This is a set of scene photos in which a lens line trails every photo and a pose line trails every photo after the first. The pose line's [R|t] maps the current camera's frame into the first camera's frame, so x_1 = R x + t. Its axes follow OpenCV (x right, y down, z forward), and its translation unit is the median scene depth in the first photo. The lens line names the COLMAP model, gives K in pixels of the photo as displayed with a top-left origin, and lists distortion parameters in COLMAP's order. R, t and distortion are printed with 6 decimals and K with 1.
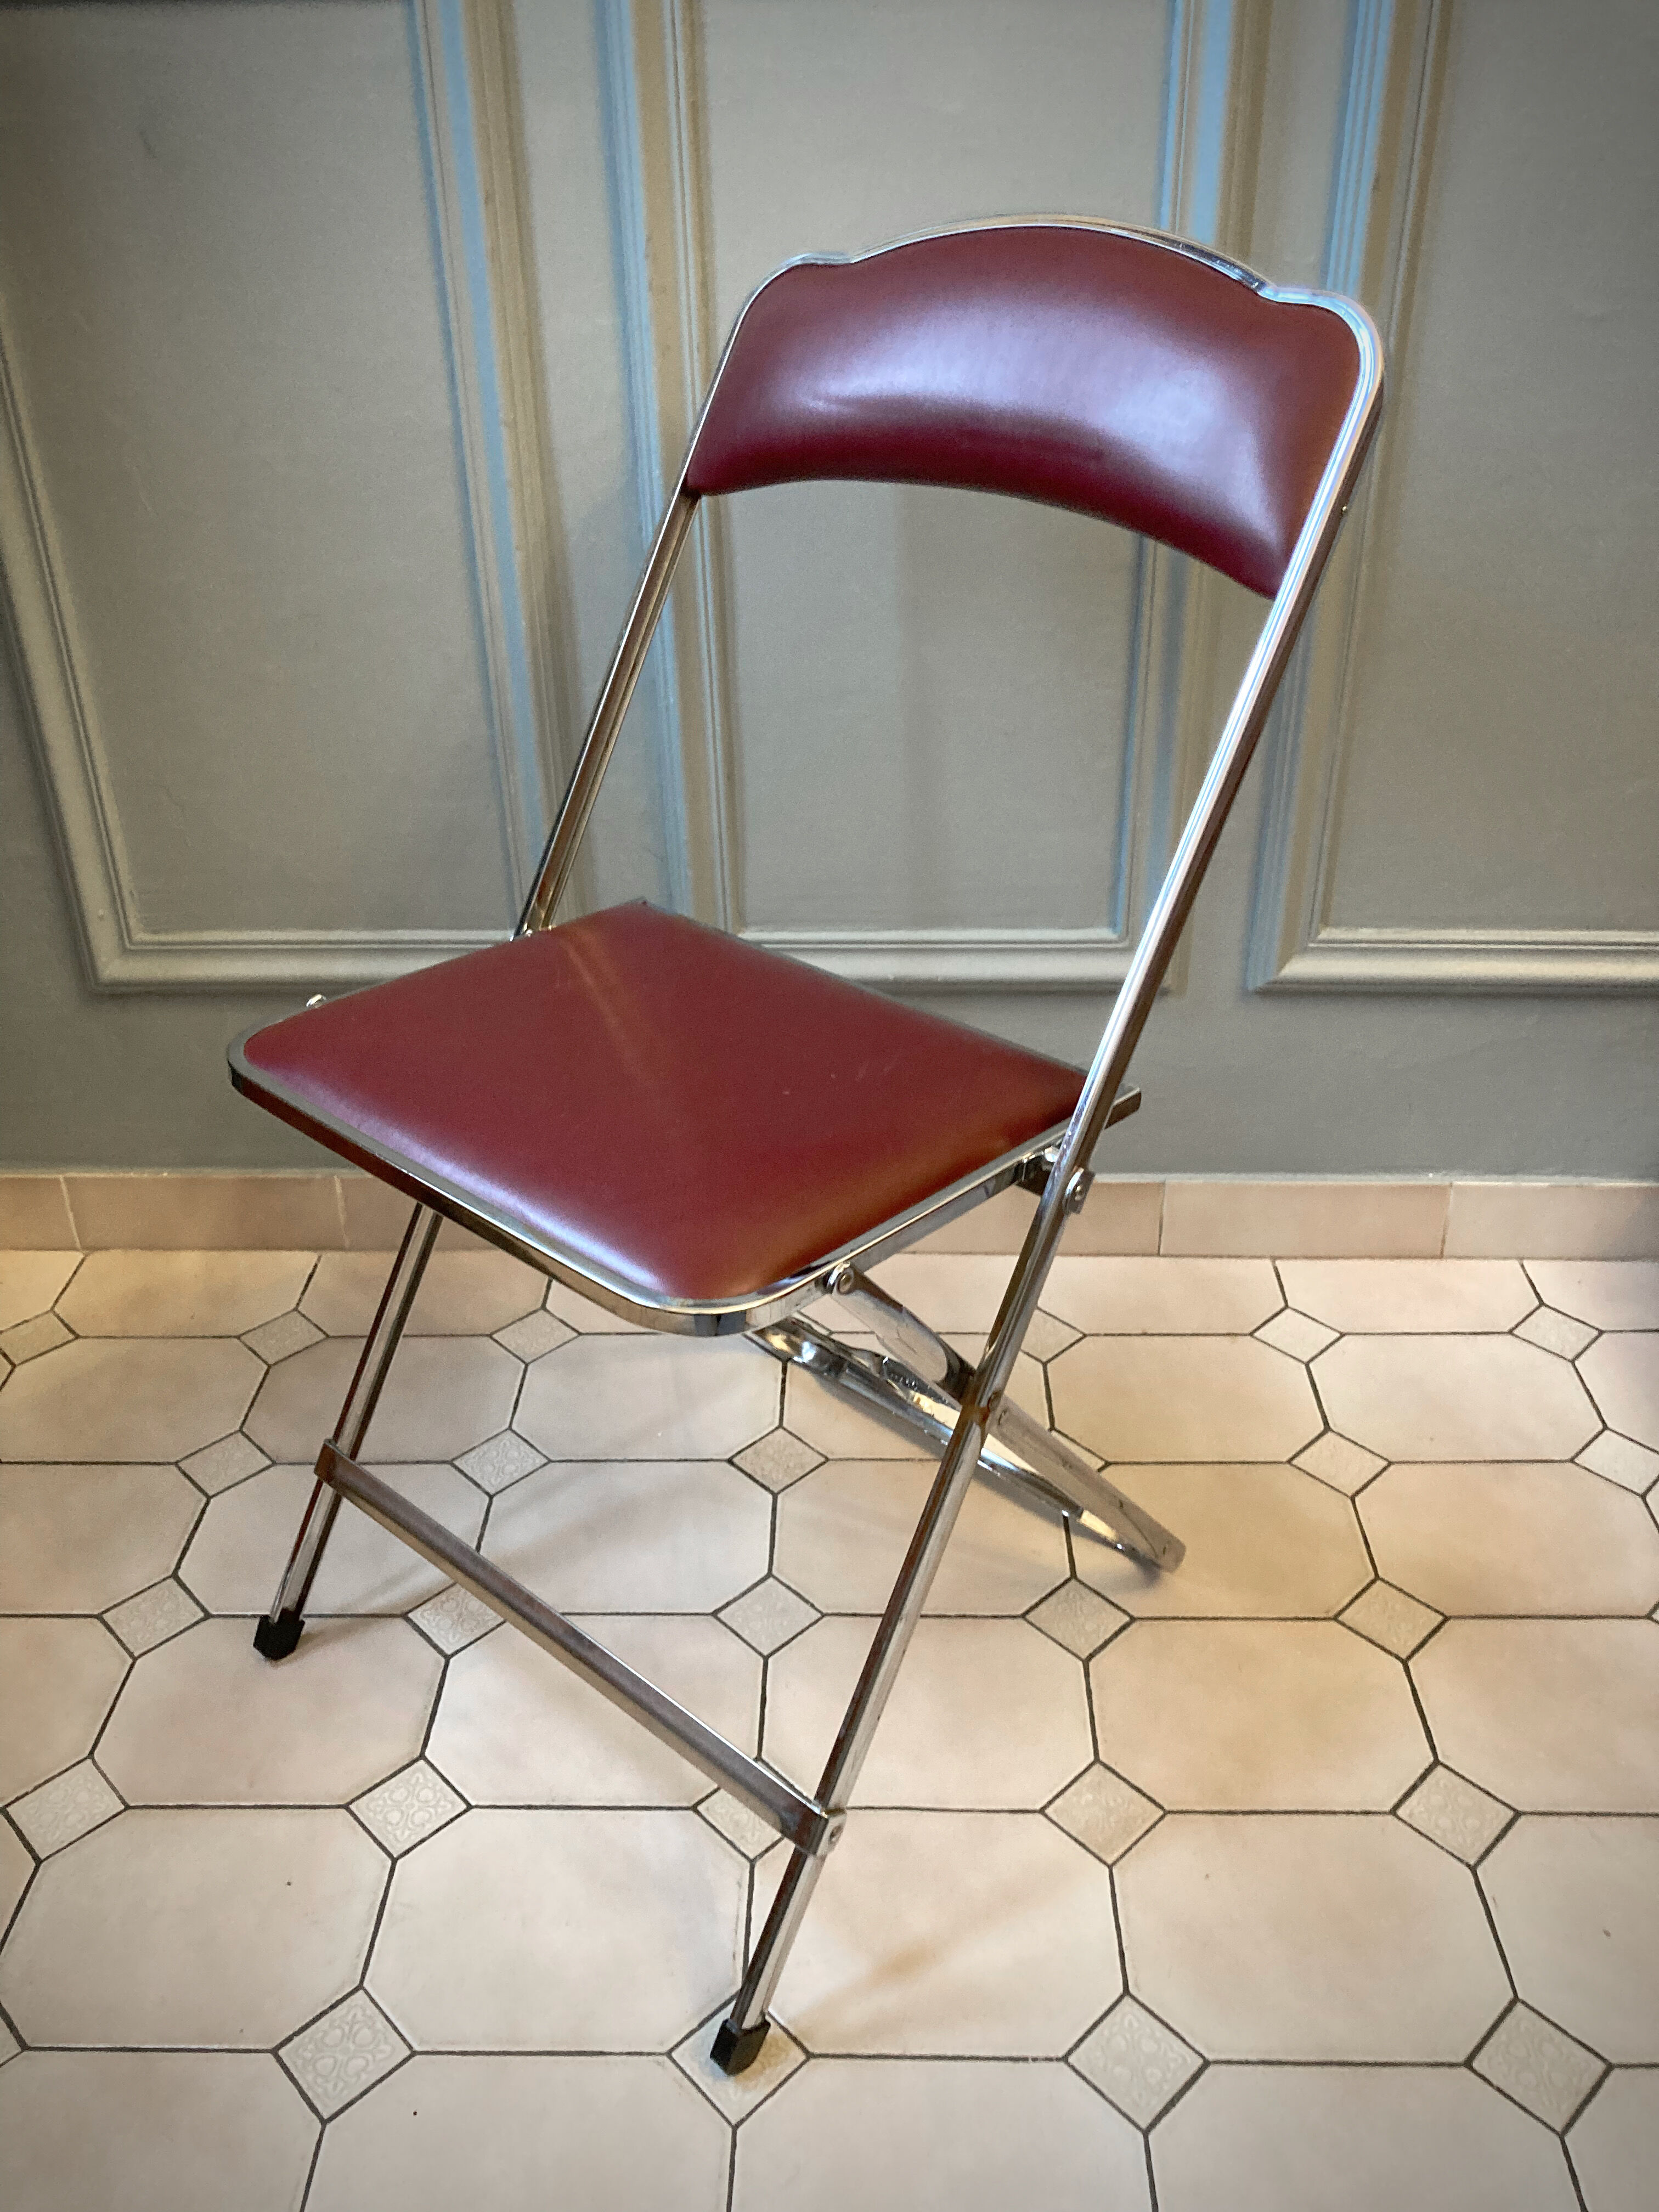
lens RADIAL K [[1822.8, 0, 830.3], [0, 1822.8, 1110.2], [0, 0, 1]] dist [-0.002639, 0.006202]
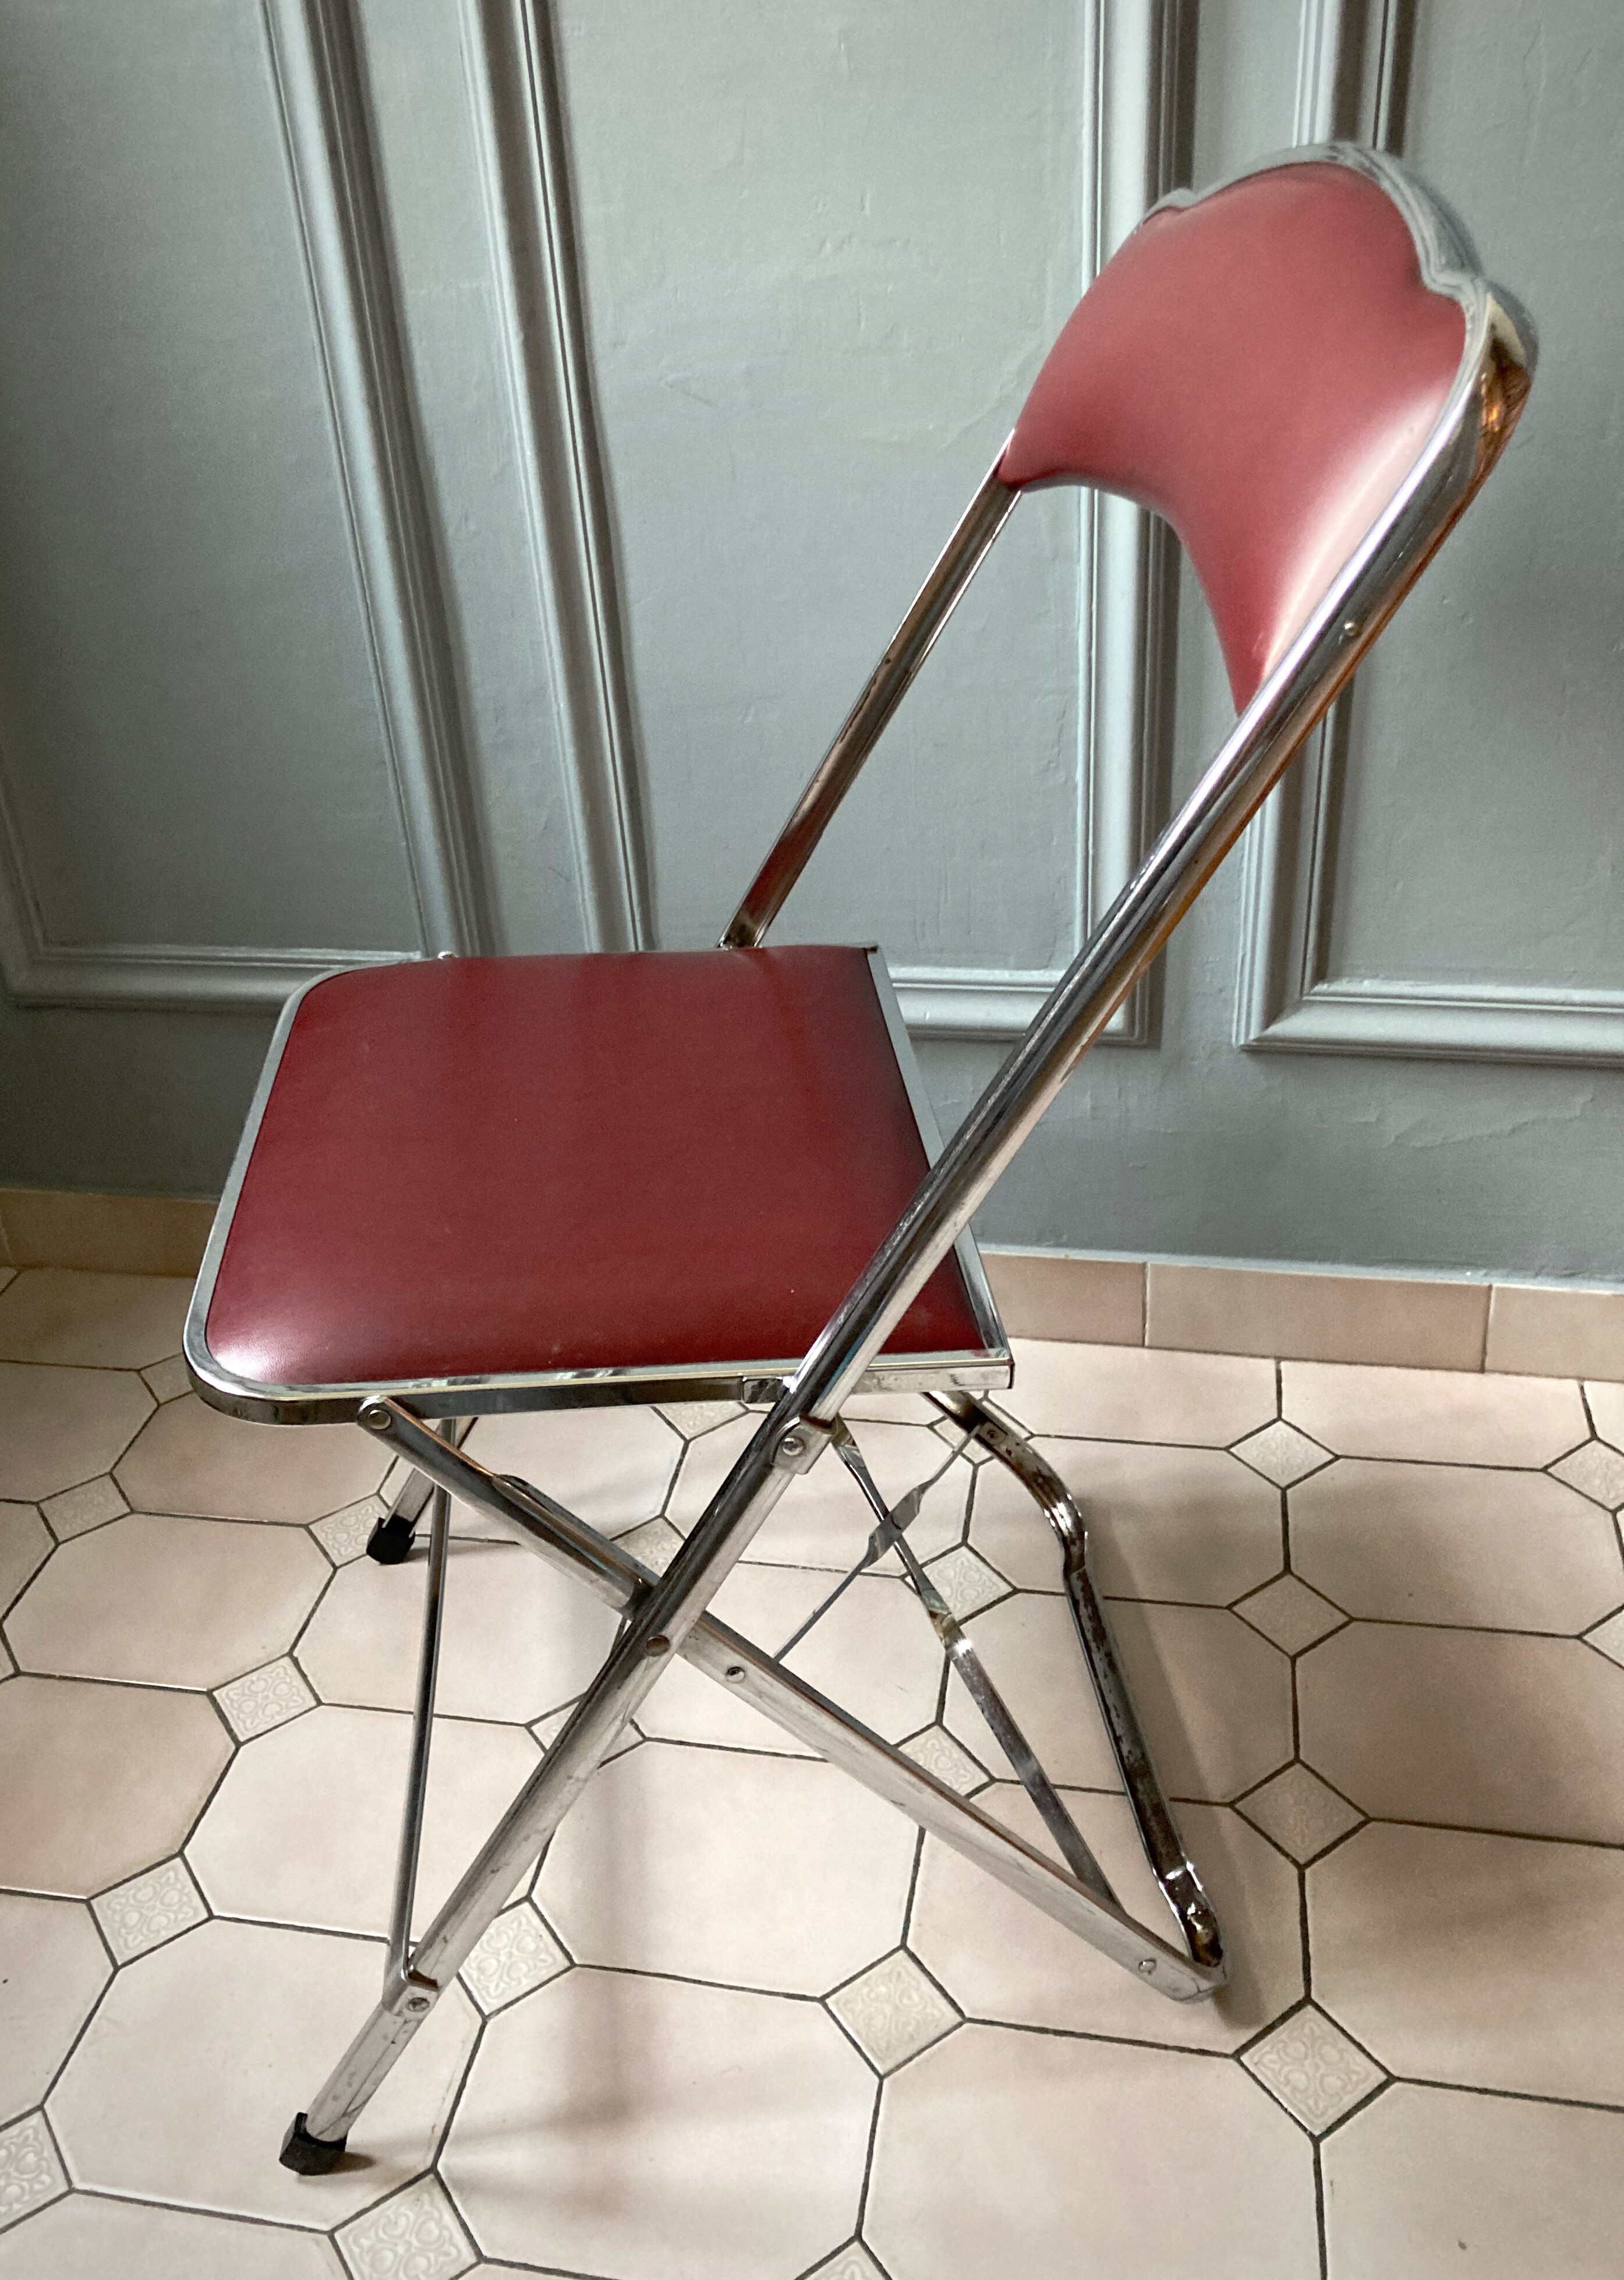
lens RADIAL K [[1931.8, 0, 759.3], [0, 1931.8, 1123.3], [0, 0, 1]] dist [-0.003199, 0.013389]
pose [[0.982834, 0.044666, -0.179004, 0.212947], [-0.043594, 0.999000, 0.009923, -0.036271], [0.179268, -0.001949, 0.983798, 0.084708]]
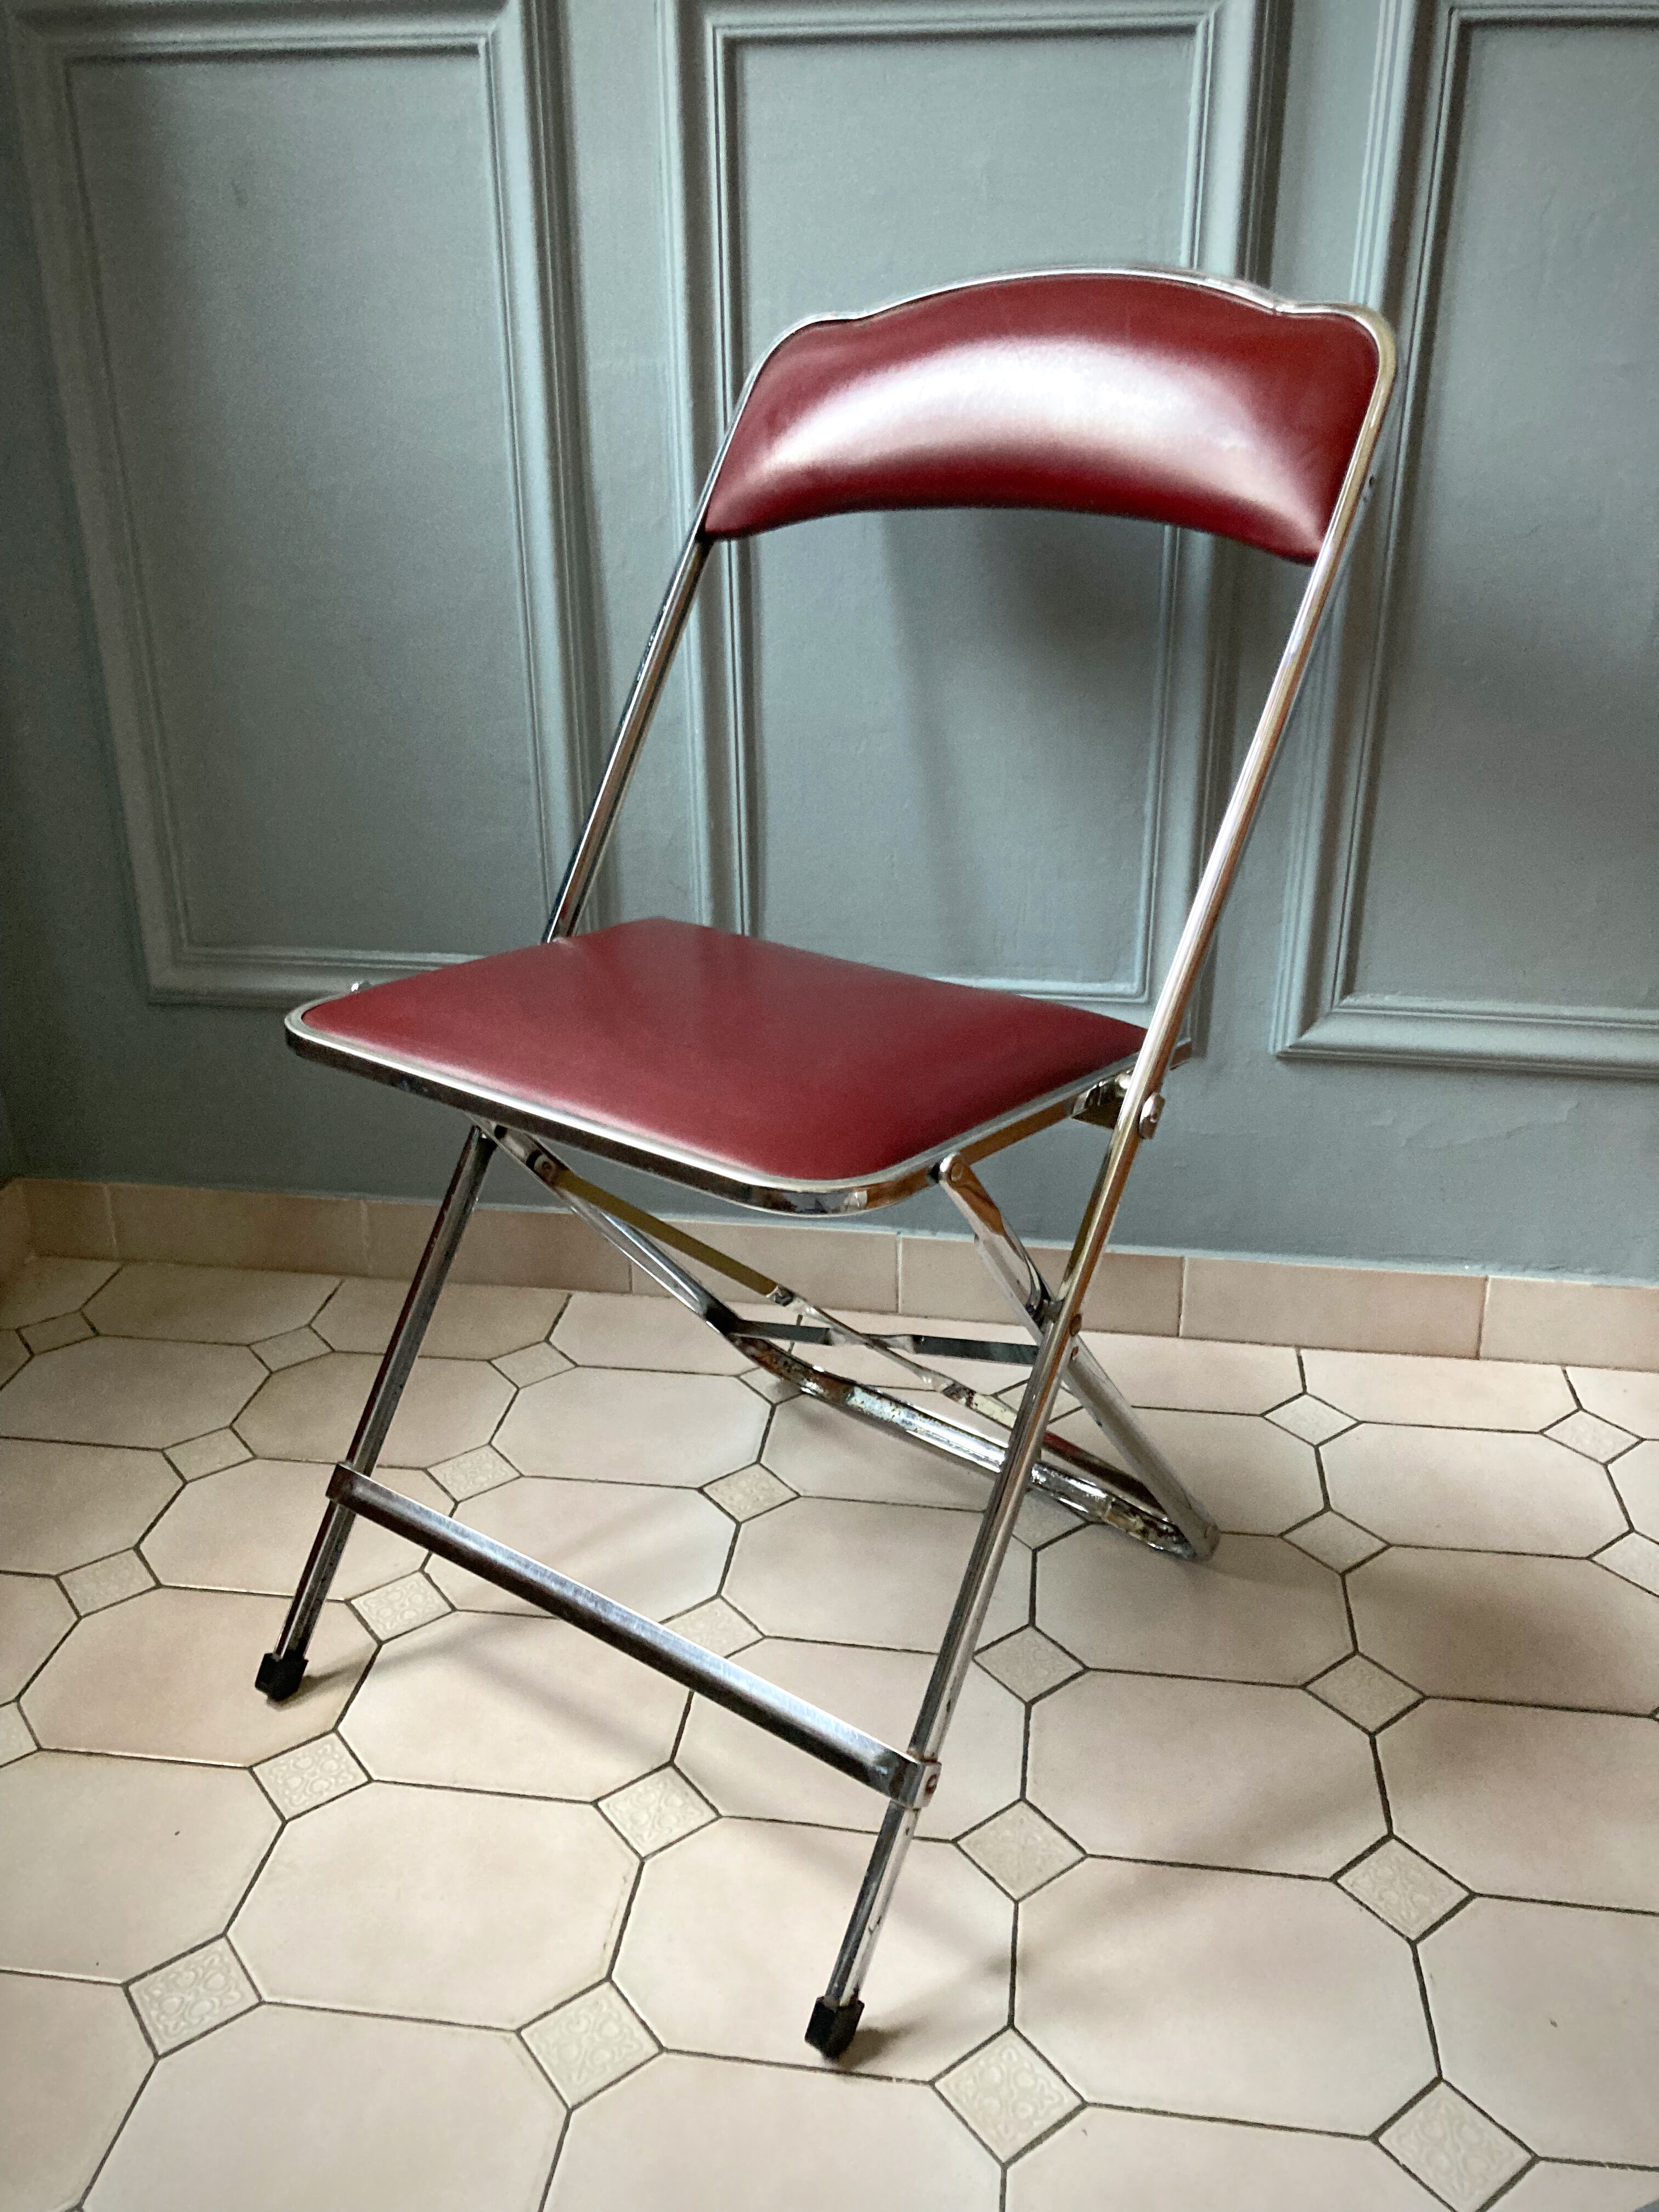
lens RADIAL K [[1823.5, 0, 810.8], [0, 1823.5, 1126.5], [0, 0, 1]] dist [-0.000010, 0.000296]
pose [[0.992599, 0.058056, -0.106663, 0.111480], [-0.069176, 0.992200, -0.103698, 0.110226], [0.099810, 0.110309, 0.988873, 0.016062]]
